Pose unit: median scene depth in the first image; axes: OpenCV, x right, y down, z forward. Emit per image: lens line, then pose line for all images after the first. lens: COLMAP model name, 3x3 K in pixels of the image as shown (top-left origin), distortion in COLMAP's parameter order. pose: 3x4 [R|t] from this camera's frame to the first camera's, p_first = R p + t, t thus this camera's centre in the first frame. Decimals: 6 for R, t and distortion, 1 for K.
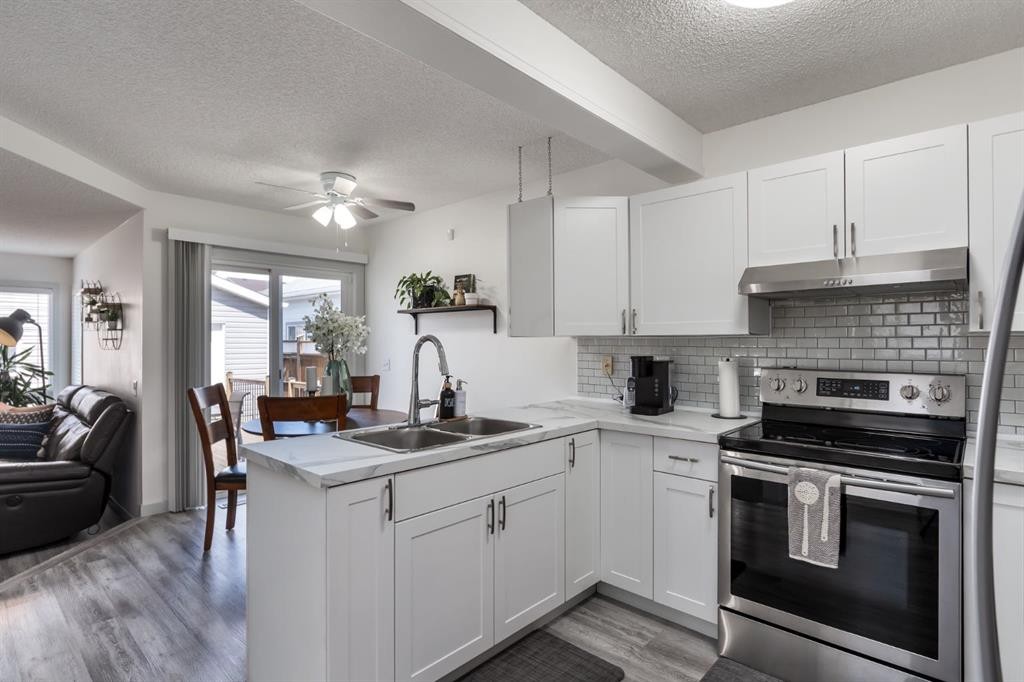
lens RADIAL K [[515.2, 0, 516.4], [0, 515.2, 341.9], [0, 0, 1]] dist [0.003572, 0.001273]
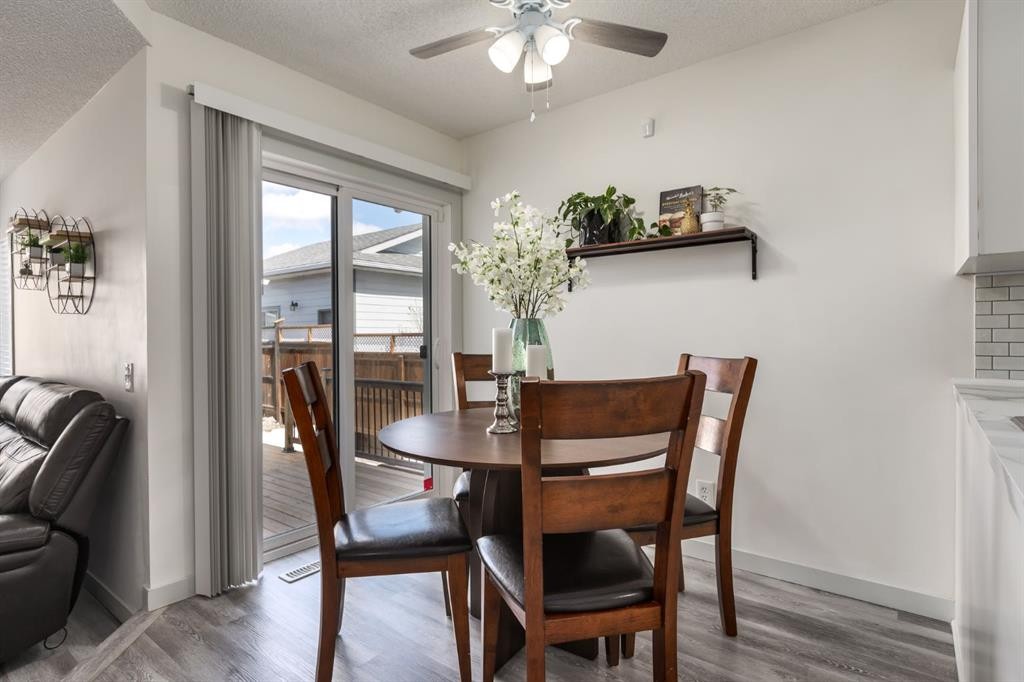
lens RADIAL K [[515.2, 0, 506.1], [0, 515.2, 340.8], [0, 0, 1]] dist [0.003572, 0.001273]
pose [[0.996554, -0.006296, 0.082705, -0.539383], [0.005555, 0.999942, 0.009178, 0.068455], [-0.082758, -0.008687, 0.996532, 0.585168]]
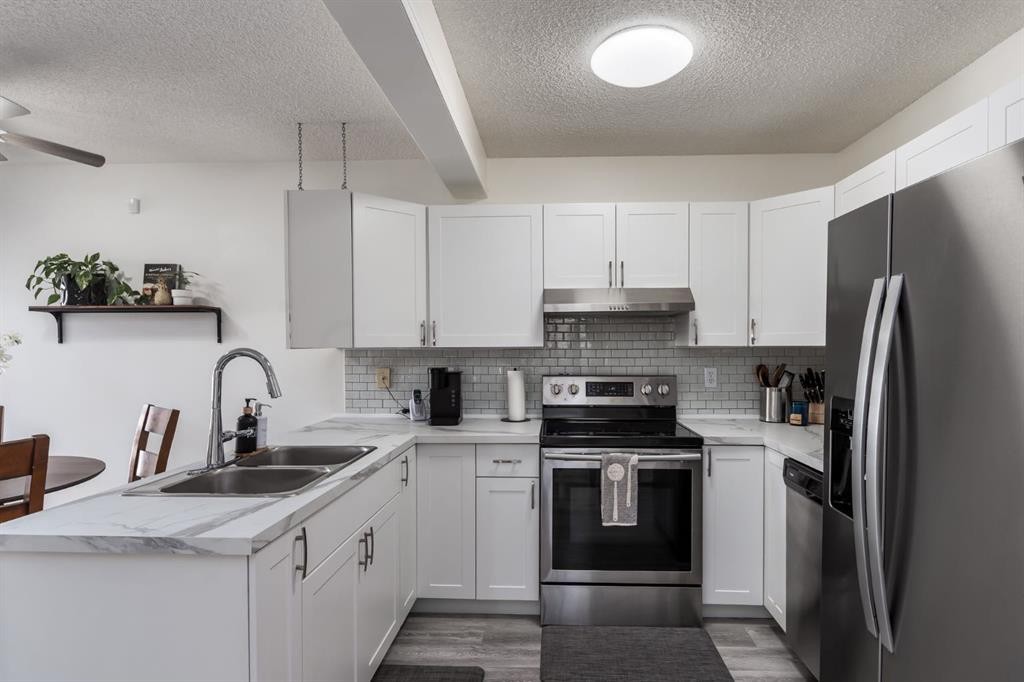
lens RADIAL K [[550.4, 0, 530.8], [0, 550.4, 363.3], [0, 0, 1]] dist [0.004182, 0.000415]
pose [[0.767570, -0.019654, 0.640663, -0.305574], [0.002591, 0.999617, 0.027562, -0.010038], [-0.640960, -0.019496, 0.767327, 0.061611]]
